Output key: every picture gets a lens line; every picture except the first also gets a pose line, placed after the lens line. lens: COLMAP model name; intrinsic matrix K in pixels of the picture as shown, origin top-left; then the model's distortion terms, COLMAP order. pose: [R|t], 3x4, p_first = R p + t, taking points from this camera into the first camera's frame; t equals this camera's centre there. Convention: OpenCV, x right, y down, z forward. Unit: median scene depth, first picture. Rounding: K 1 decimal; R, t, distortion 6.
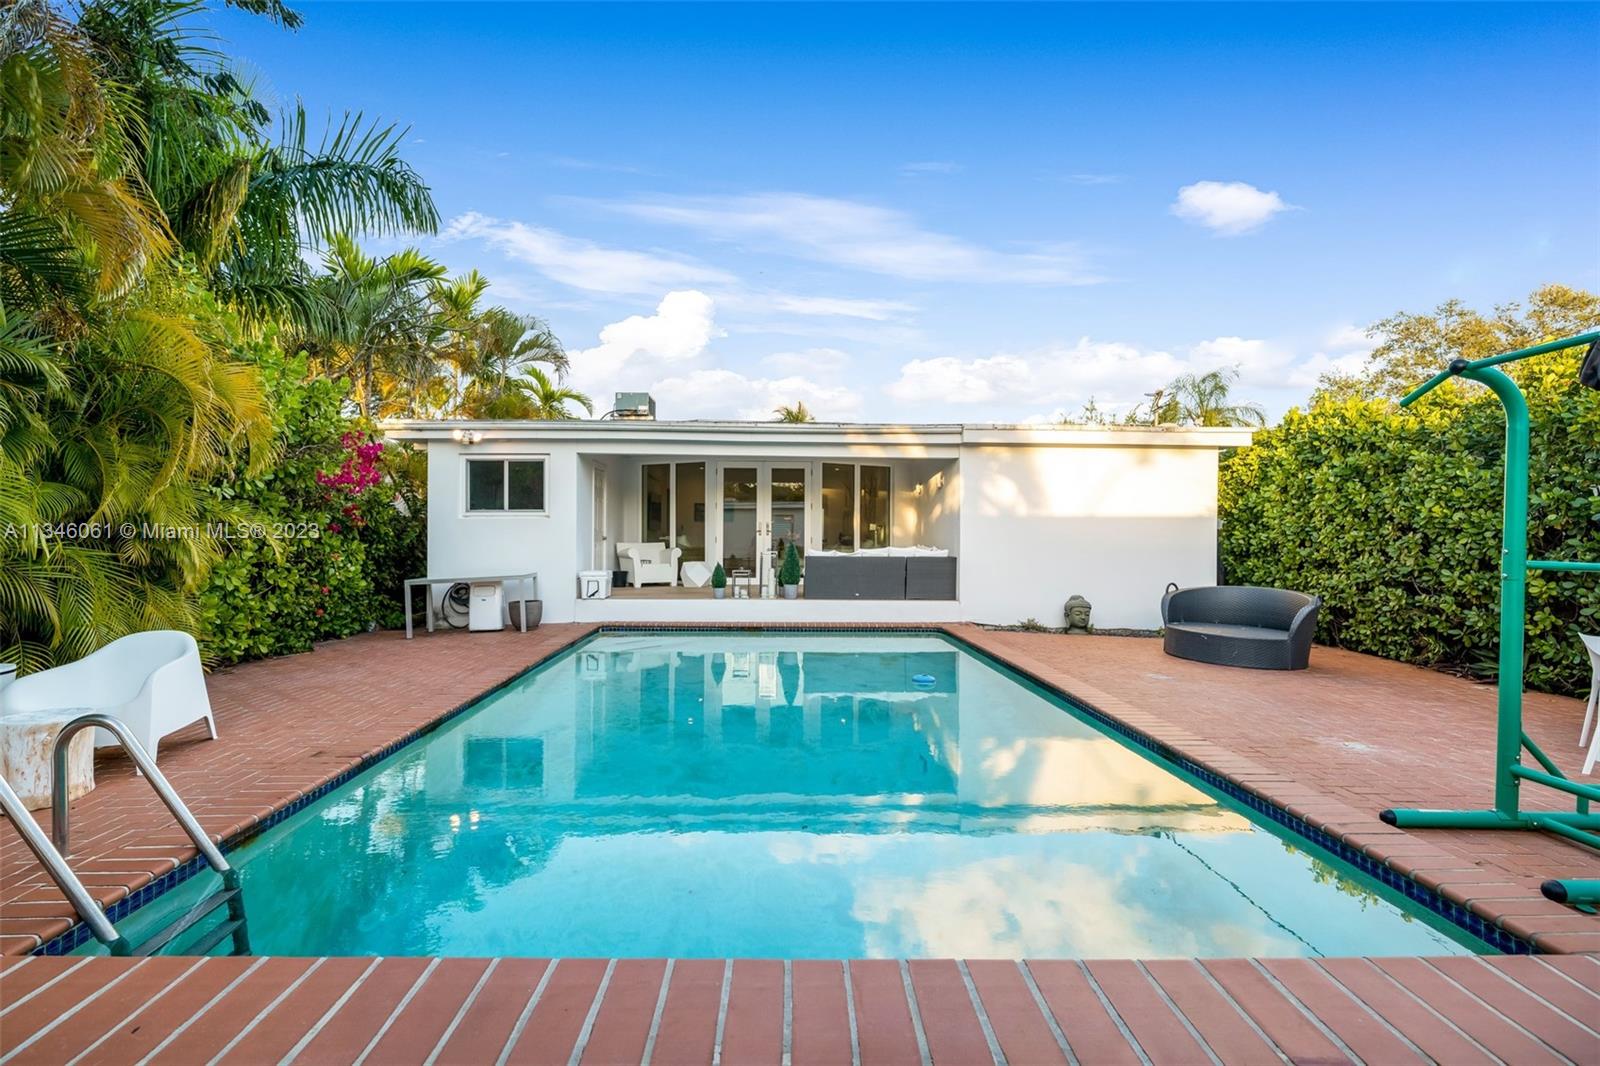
lens RADIAL K [[718.0, 0, 799.4], [0, 718.0, 529.2], [0, 0, 1]] dist [-0.001997, 0.000070]
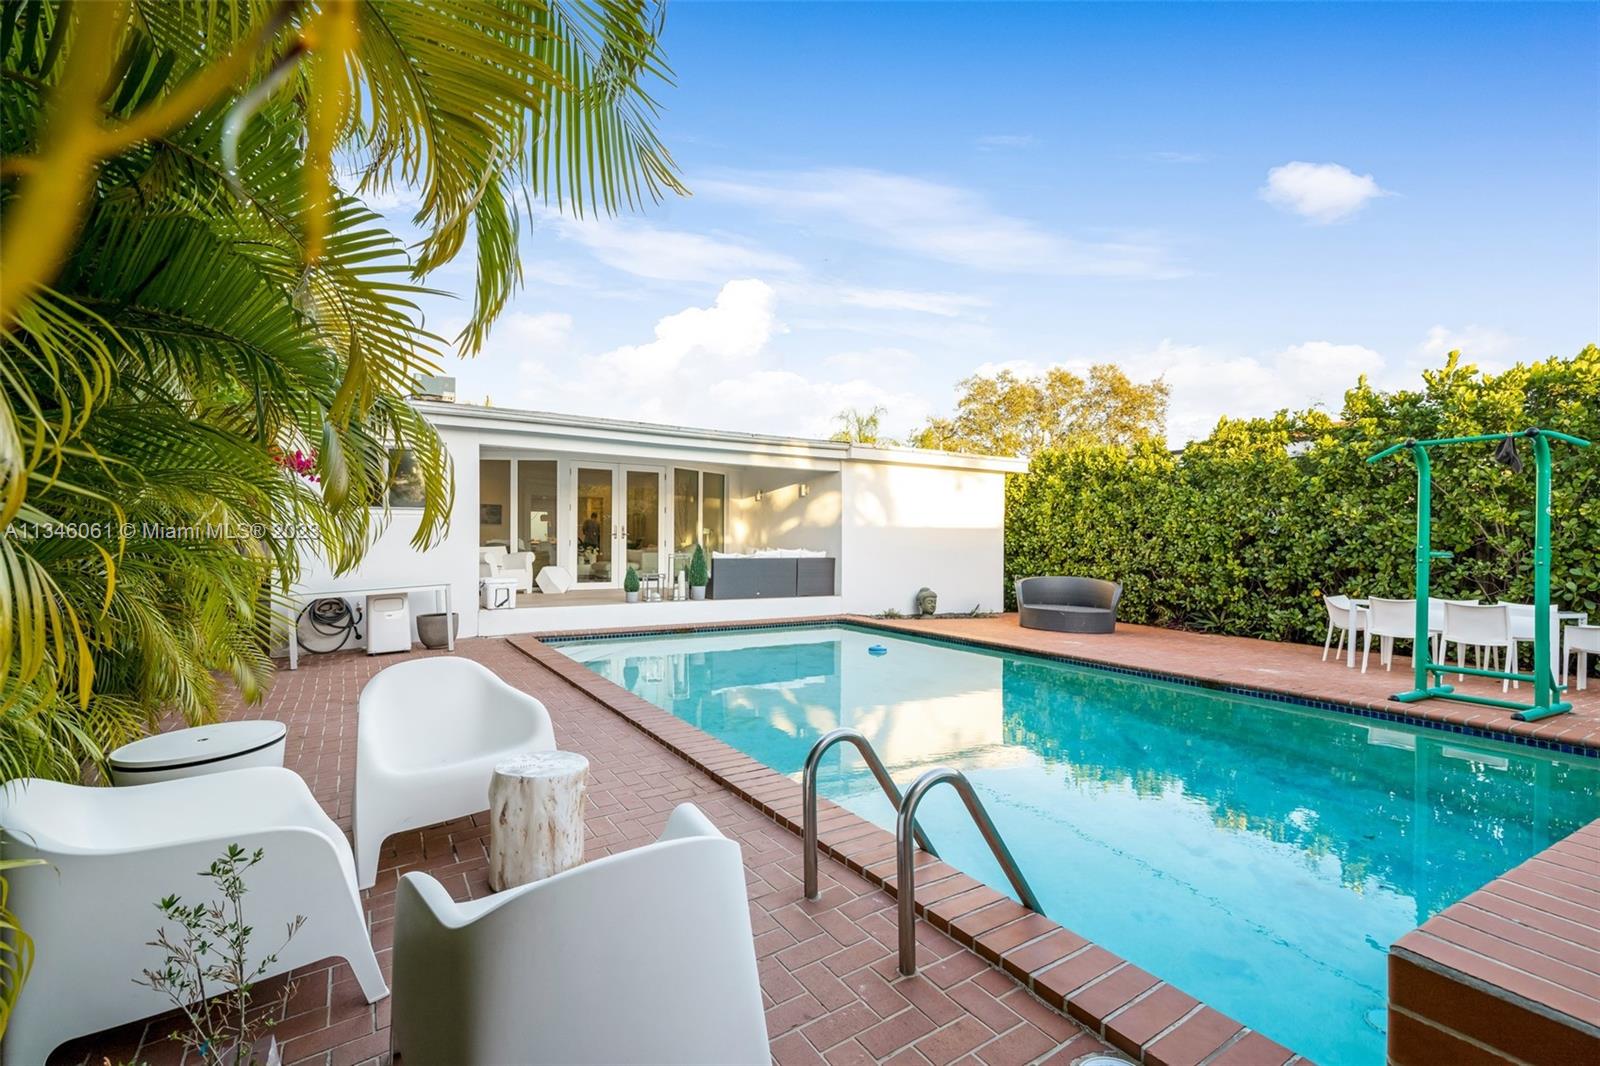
lens RADIAL K [[693.1, 0, 809.0], [0, 693.1, 534.5], [0, 0, 1]] dist [0.014208, 0.000068]
pose [[0.874981, 0.005158, 0.484130, -0.361444], [-0.005352, 0.999985, -0.000980, 0.003057], [-0.484127, -0.001733, 0.874996, 0.056857]]
